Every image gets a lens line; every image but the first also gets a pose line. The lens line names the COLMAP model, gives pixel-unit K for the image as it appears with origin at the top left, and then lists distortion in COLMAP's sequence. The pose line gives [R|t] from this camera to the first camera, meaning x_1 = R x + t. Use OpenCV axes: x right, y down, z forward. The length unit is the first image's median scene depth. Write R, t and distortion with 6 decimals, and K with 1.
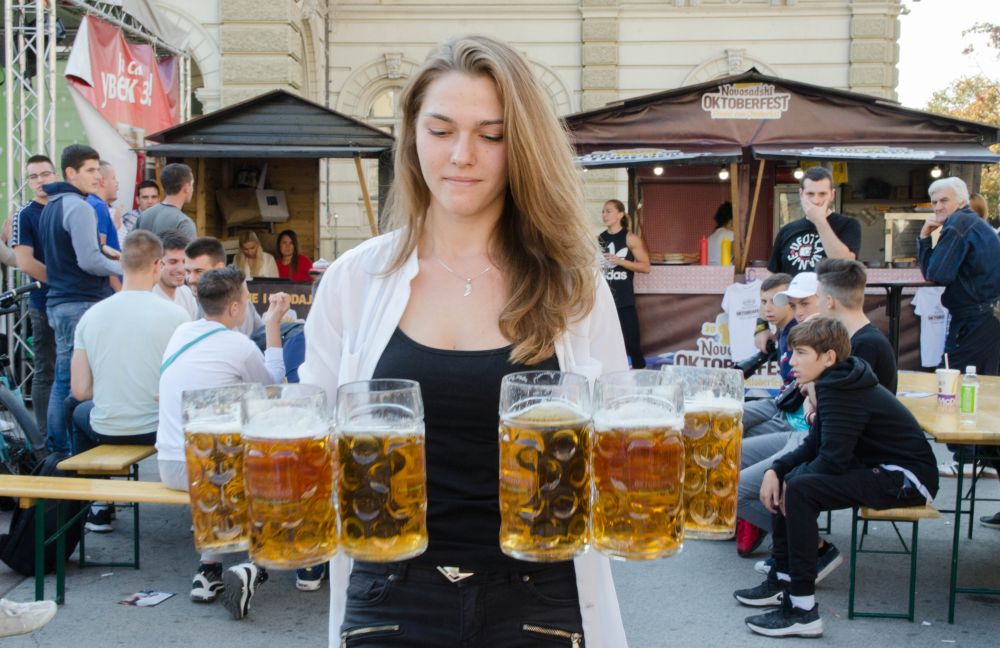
lens RADIAL K [[1402.5, 0, 512.5], [0, 1402.5, 350.3], [0, 0, 1]] dist [0.088884, 0.000000]
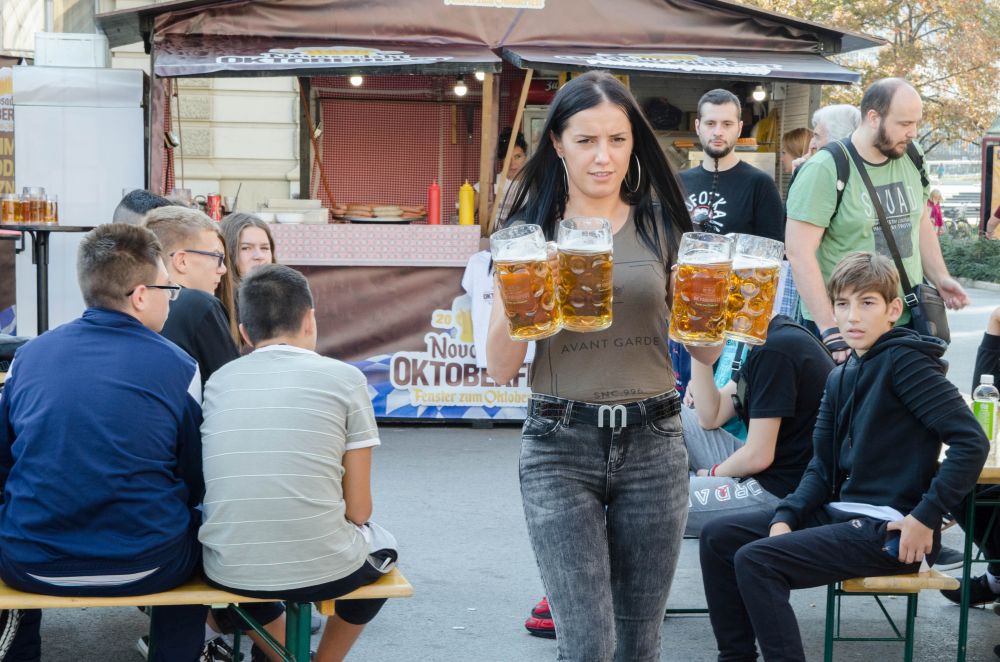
lens RADIAL K [[2138.9, 0, 517.6], [0, 2138.9, 337.1], [0, 0, 1]] dist [0.215226, 0.000000]
pose [[0.971300, -0.004647, 0.237813, -0.068783], [0.005913, 0.999972, -0.004613, -0.001622], [-0.237785, 0.005886, 0.971300, -0.000996]]
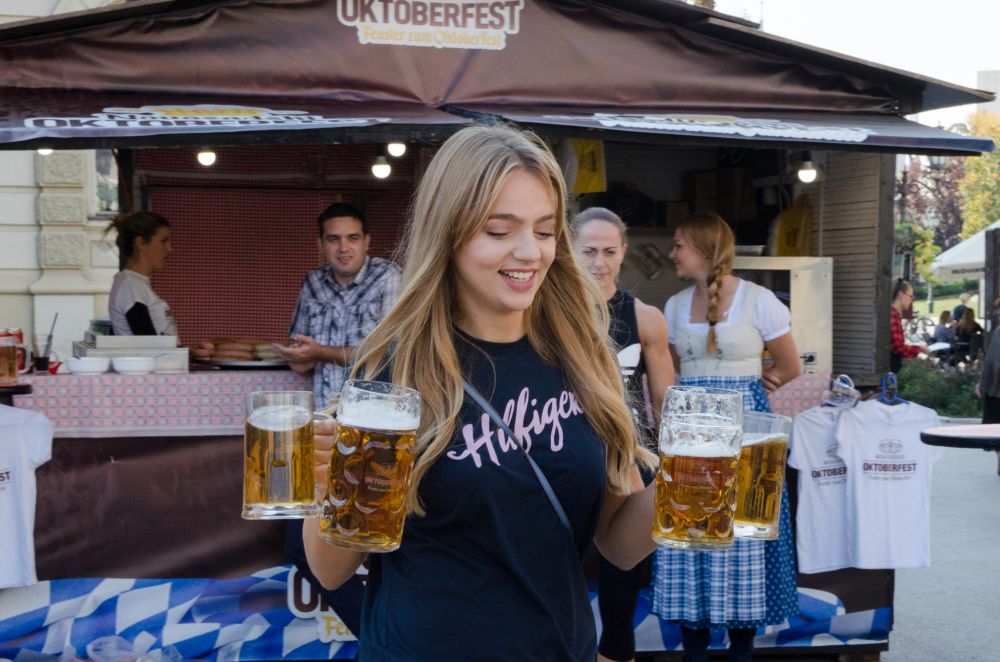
lens RADIAL K [[2270.1, 0, 525.6], [0, 2270.1, 396.2], [0, 0, 1]] dist [0.154454, 0.000000]
pose [[0.934484, -0.018219, 0.355539, -0.070147], [0.029348, 0.999233, -0.025933, -0.031528], [-0.354794, 0.034668, 0.934302, 0.304344]]
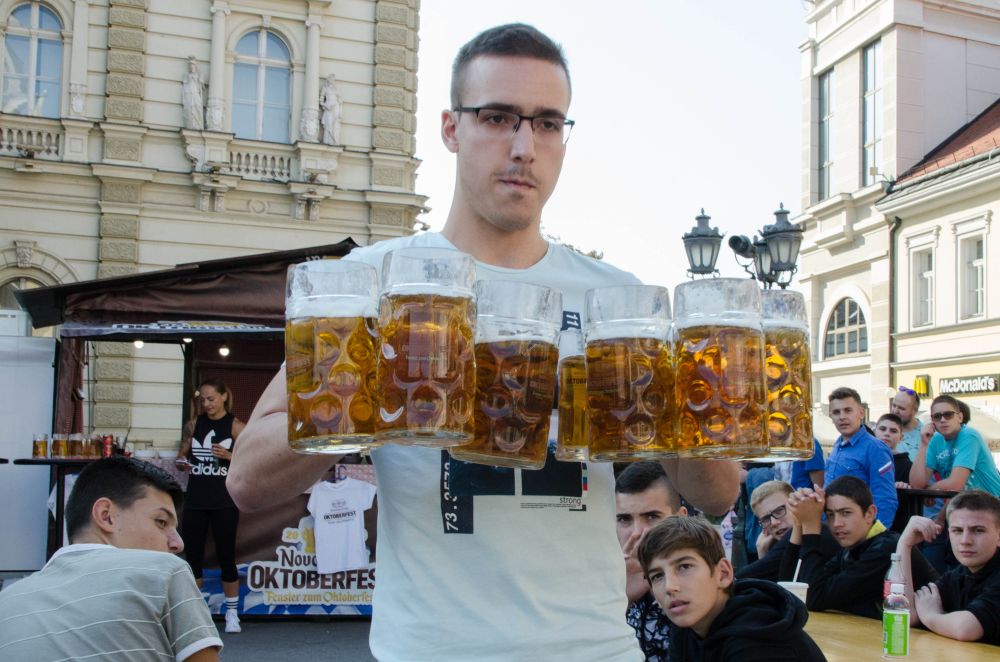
lens RADIAL K [[1309.2, 0, 553.1], [0, 1309.2, 360.7], [0, 0, 1]] dist [-0.015530, 0.000000]
pose [[0.918986, 0.047148, 0.391462, -0.029221], [0.011719, 0.989120, -0.146640, -0.001652], [-0.394117, 0.139348, 0.908435, 0.205342]]
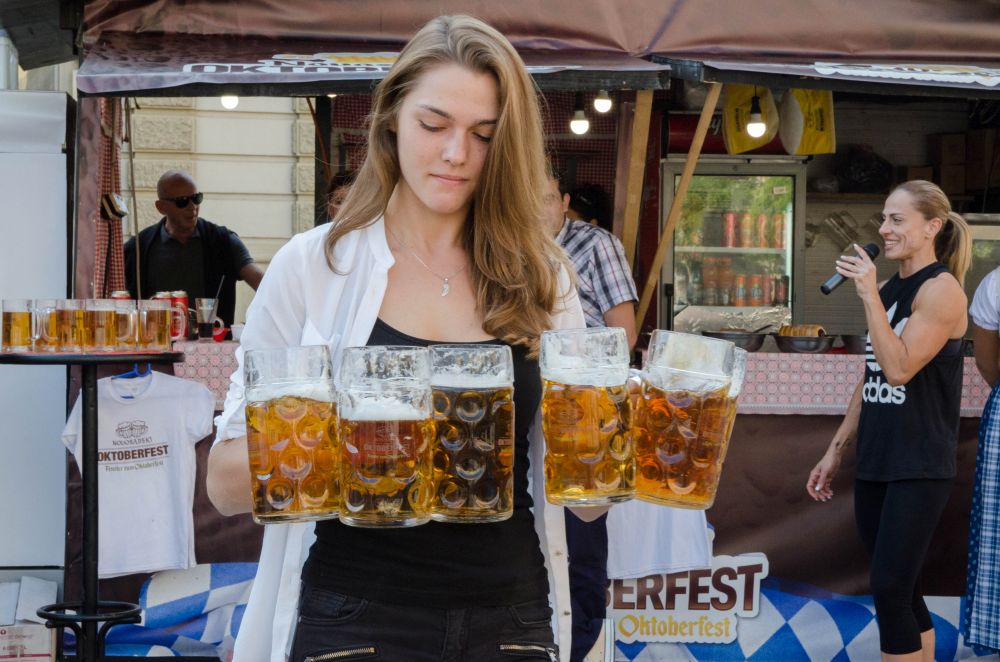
lens RADIAL K [[2249.6, 0, 499.8], [0, 2249.6, 345.5], [0, 0, 1]] dist [0.209374, 0.000000]
pose [[0.973334, 0.006413, 0.229302, -0.025504], [0.002848, 0.999194, -0.040035, -0.033603], [-0.229374, 0.039620, 0.972532, 0.366501]]
